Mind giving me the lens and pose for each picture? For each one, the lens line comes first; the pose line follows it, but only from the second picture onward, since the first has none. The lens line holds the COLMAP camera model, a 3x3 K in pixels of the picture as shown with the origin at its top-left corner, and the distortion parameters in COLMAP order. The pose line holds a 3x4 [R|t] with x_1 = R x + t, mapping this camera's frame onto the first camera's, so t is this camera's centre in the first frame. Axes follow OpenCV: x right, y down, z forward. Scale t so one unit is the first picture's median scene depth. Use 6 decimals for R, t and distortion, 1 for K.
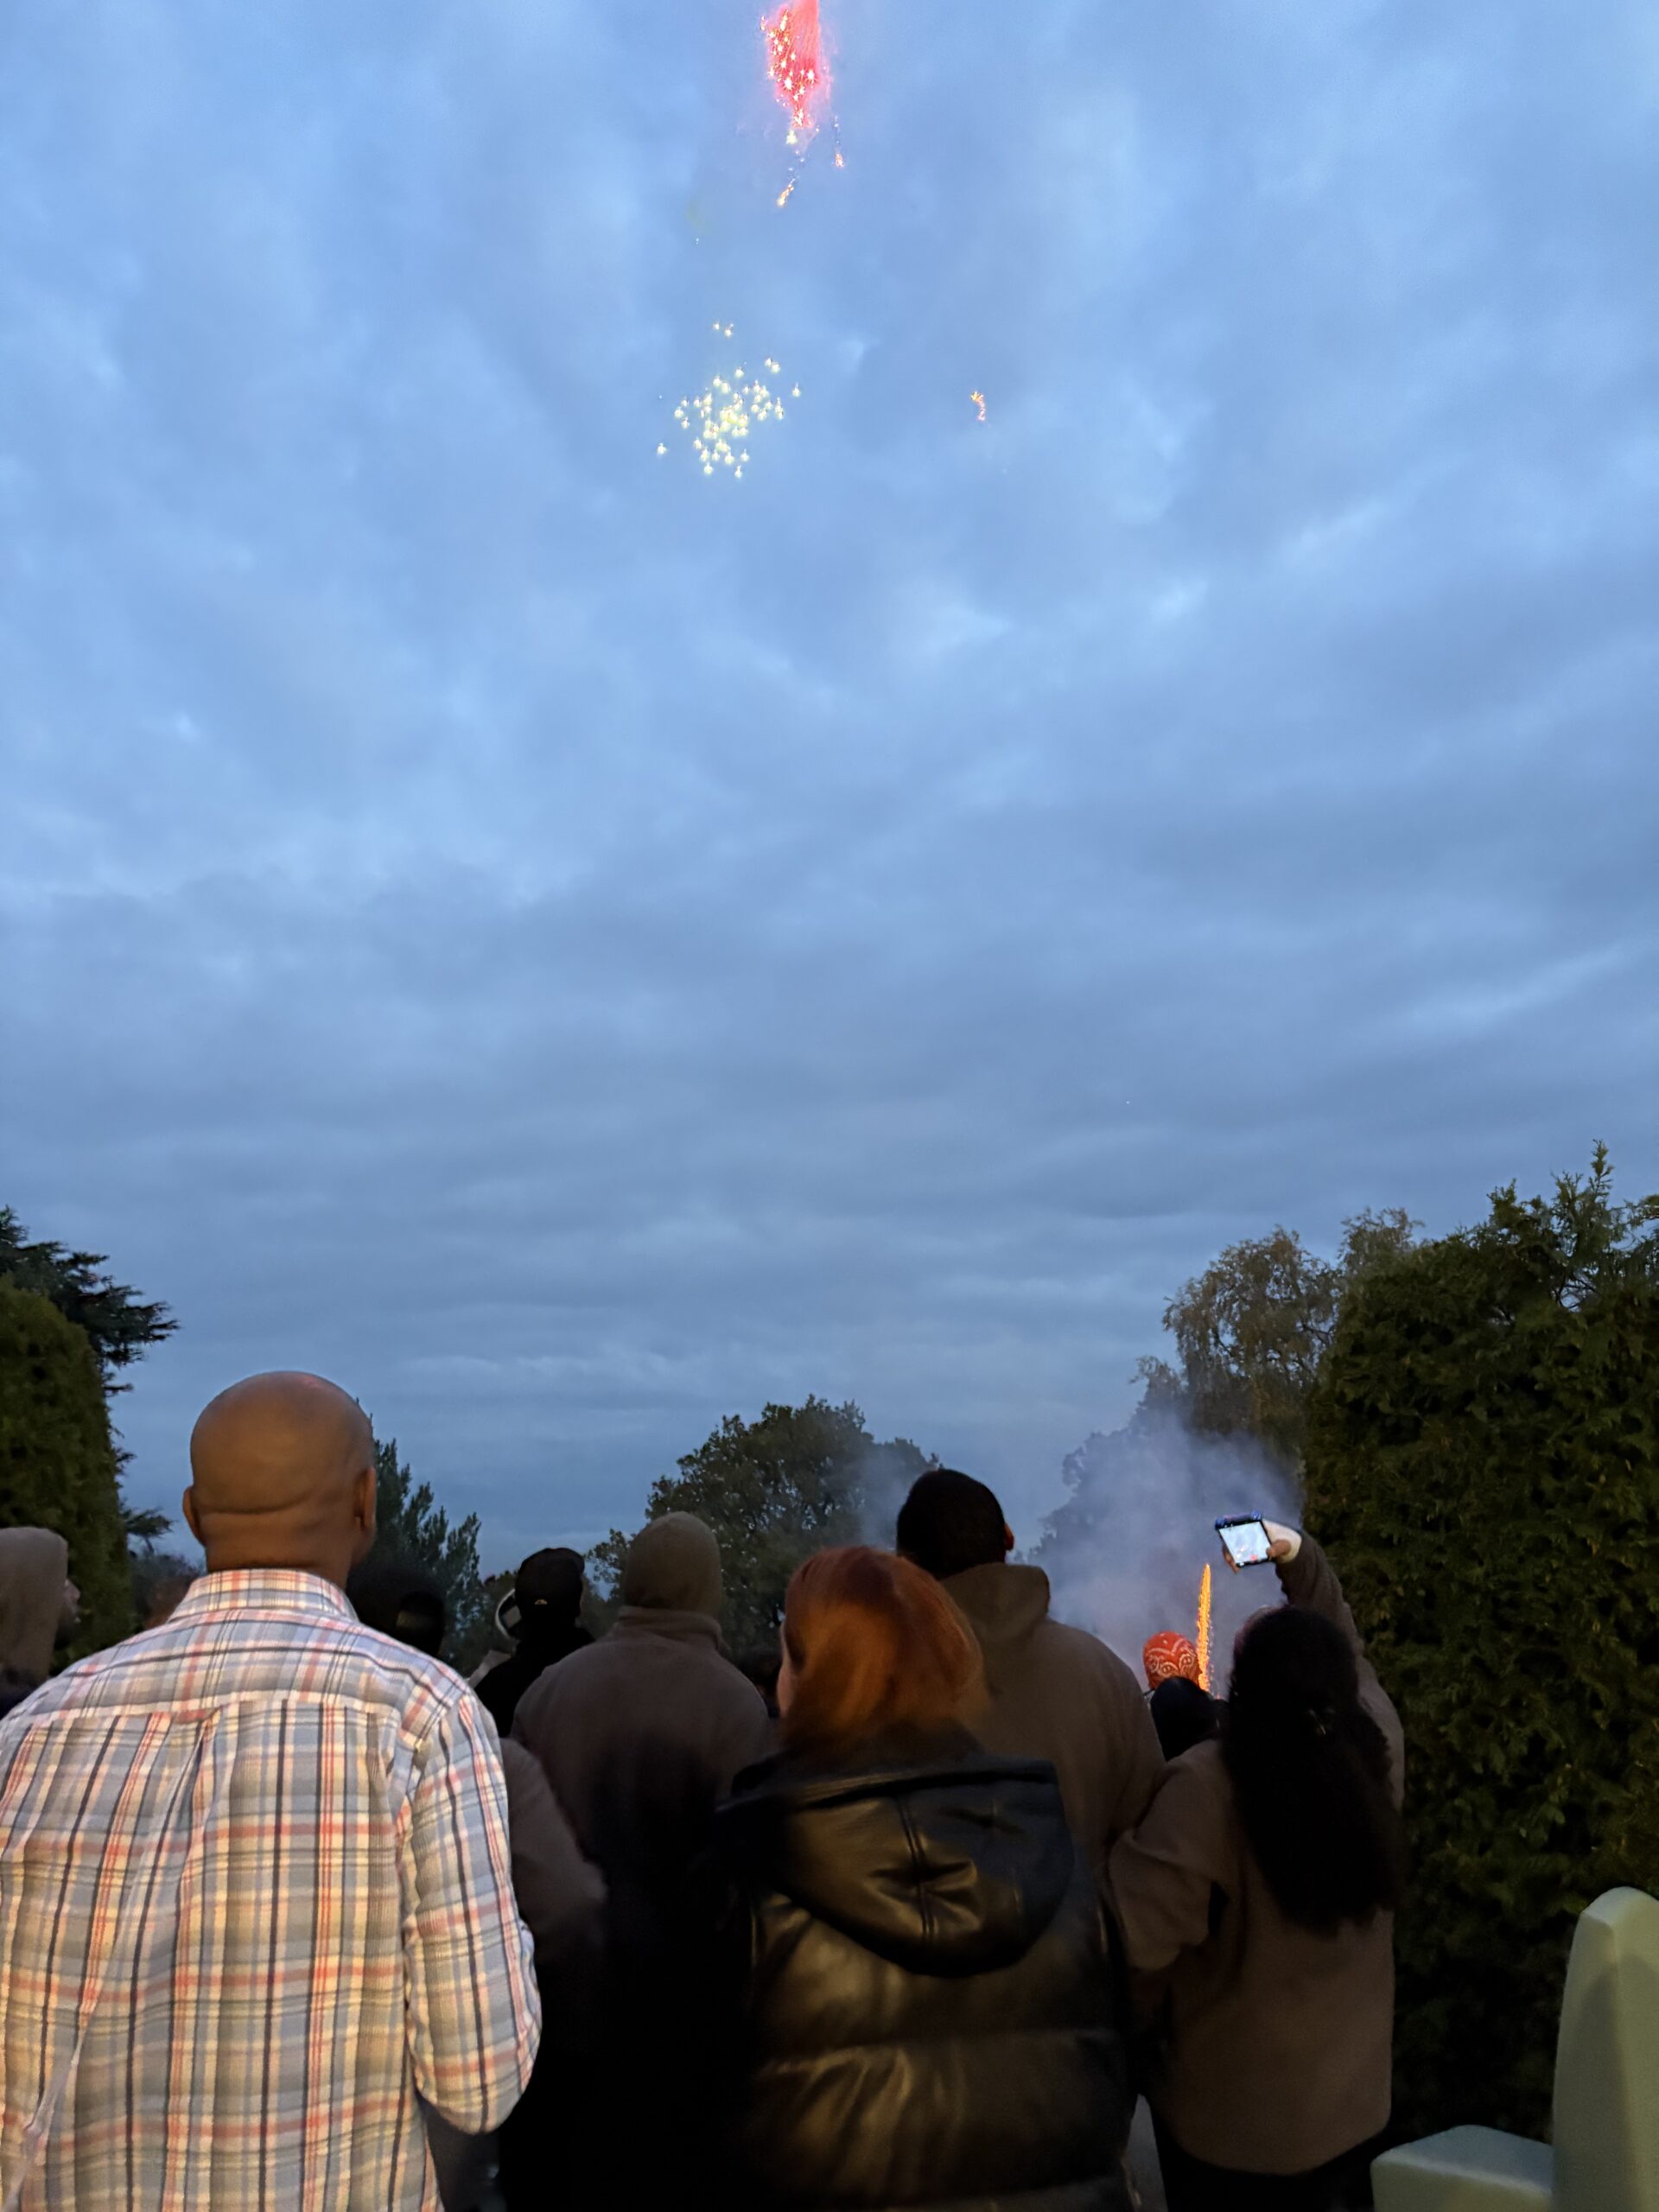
lens RADIAL K [[1593.2, 0, 827.8], [0, 1593.2, 1094.1], [0, 0, 1]] dist [0.020870, -0.014063]
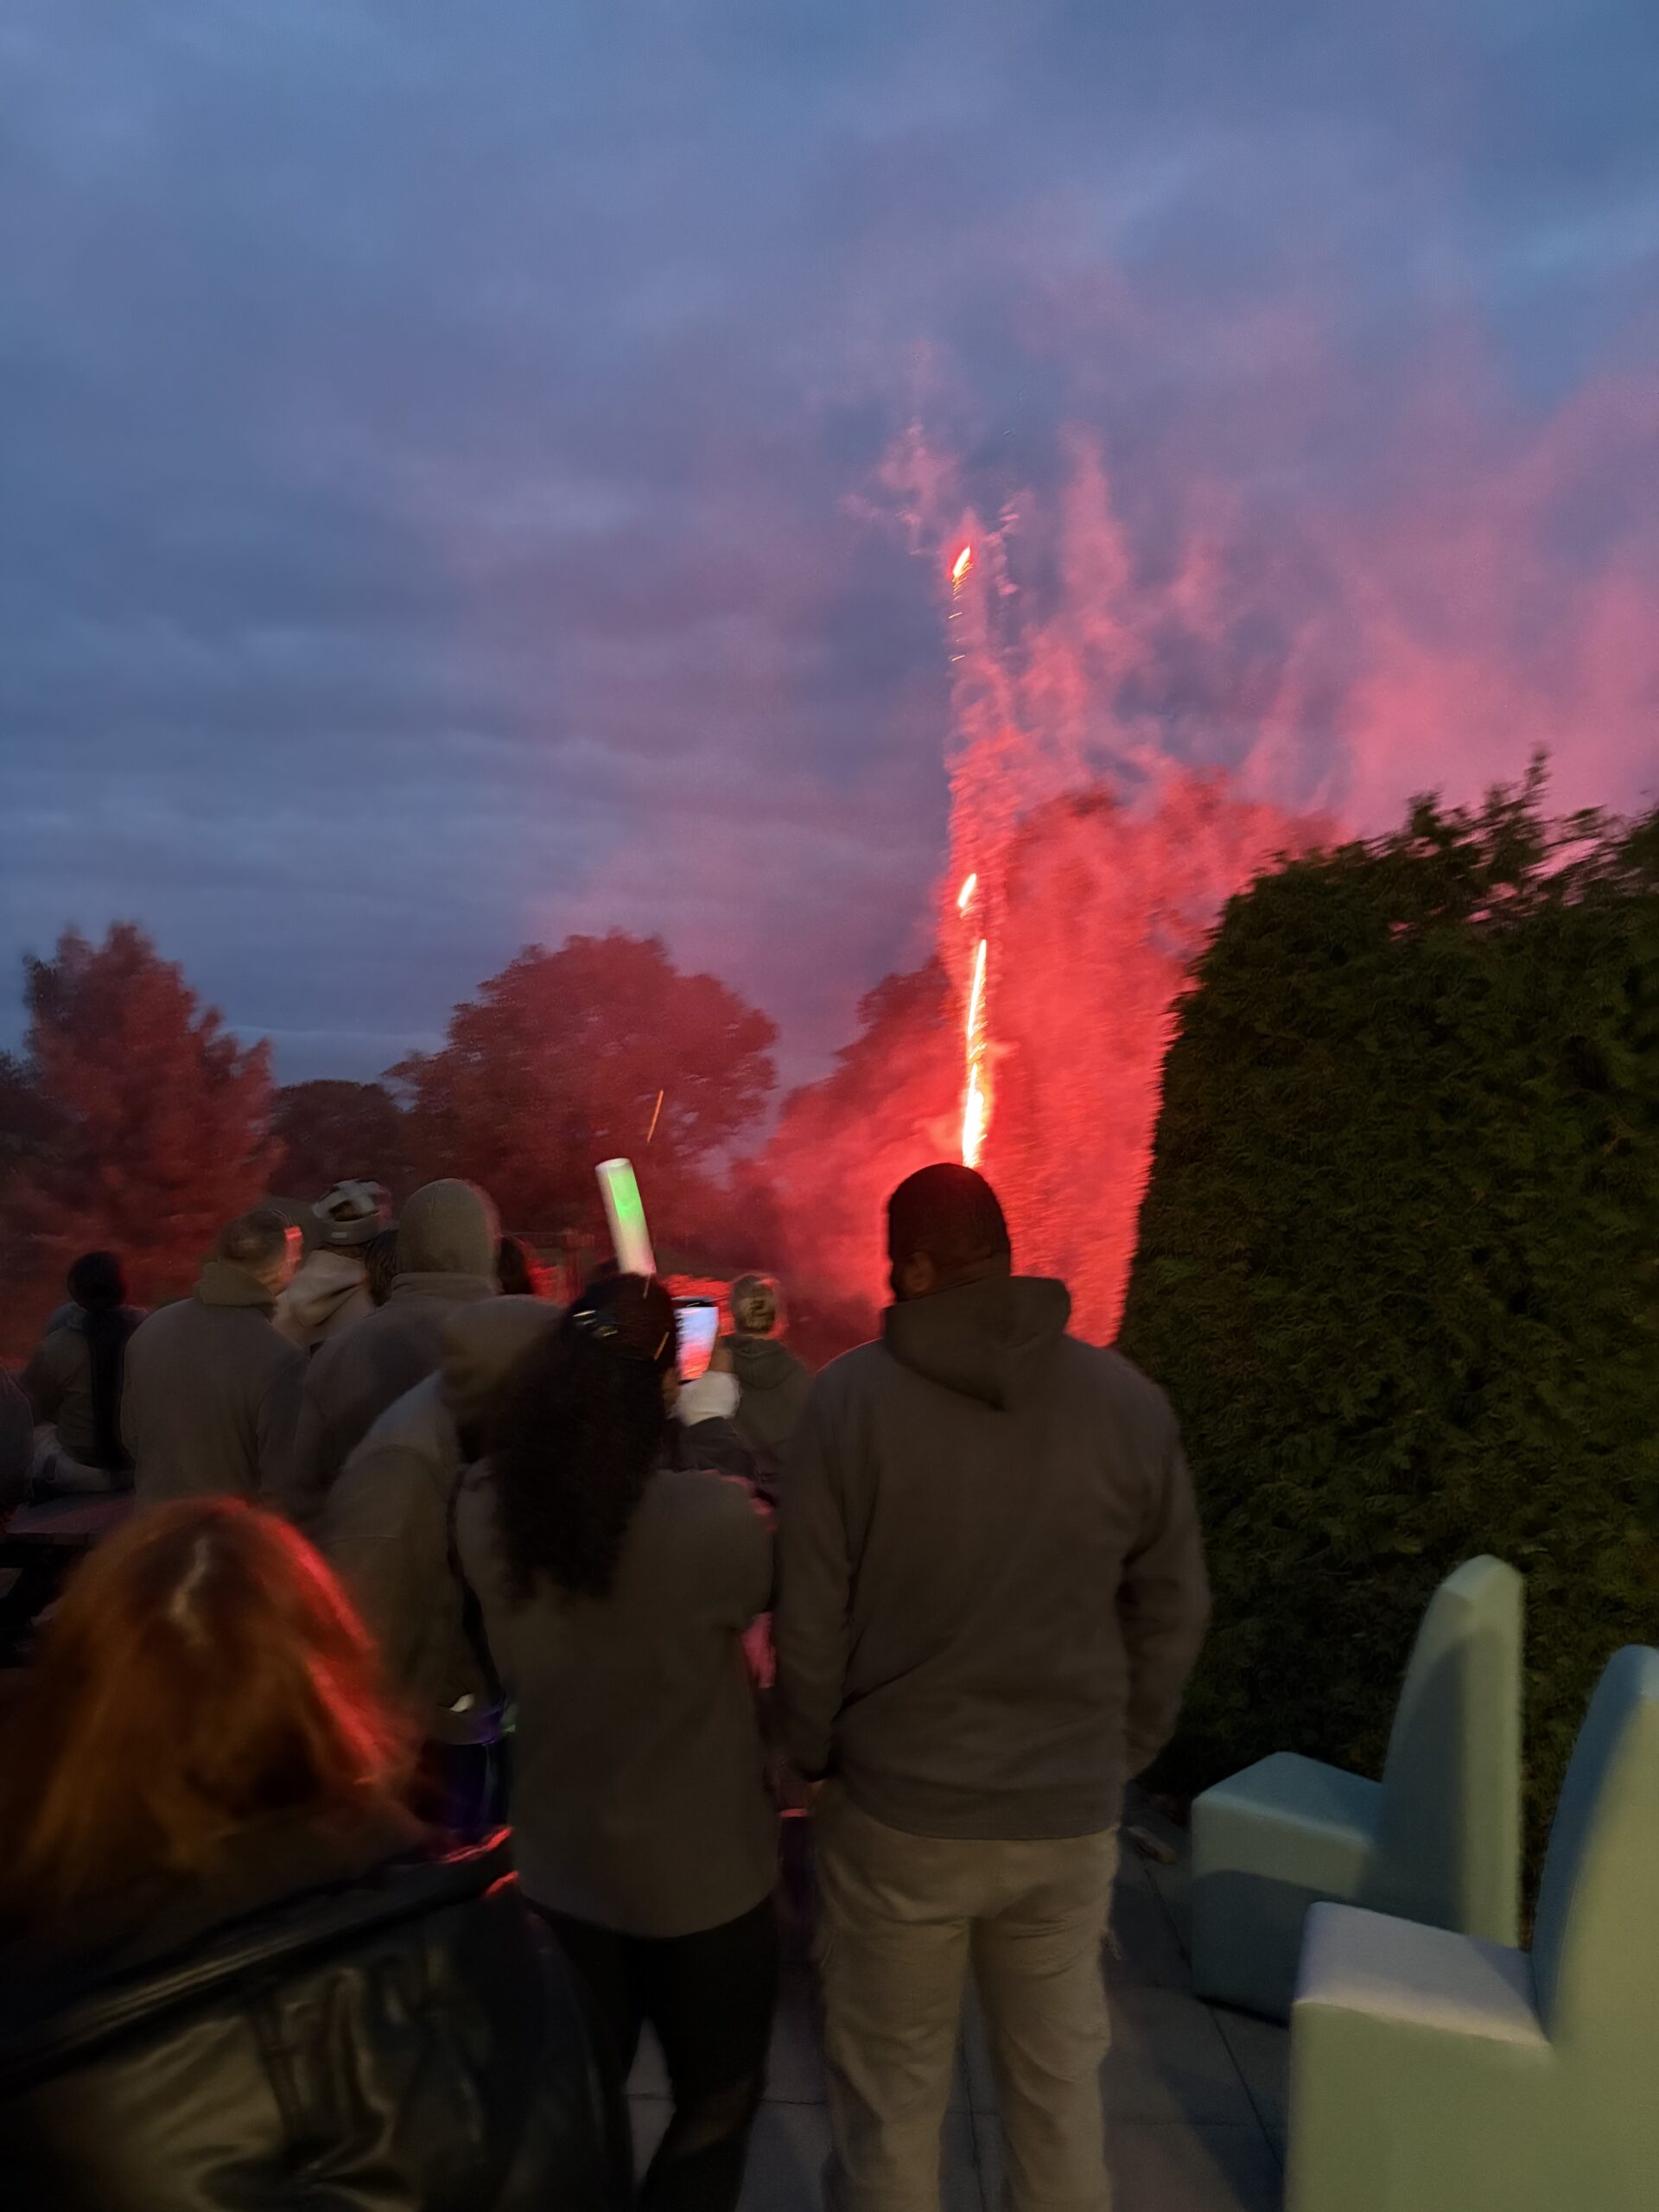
lens RADIAL K [[1593.2, 0, 845.7], [0, 1593.2, 1121.1], [0, 0, 1]] dist [0.020870, -0.014063]
pose [[0.990368, 0.024517, 0.136272, -0.015065], [-0.064296, 0.953083, 0.295803, -0.010423], [-0.122626, -0.301716, 0.945479, 0.166618]]
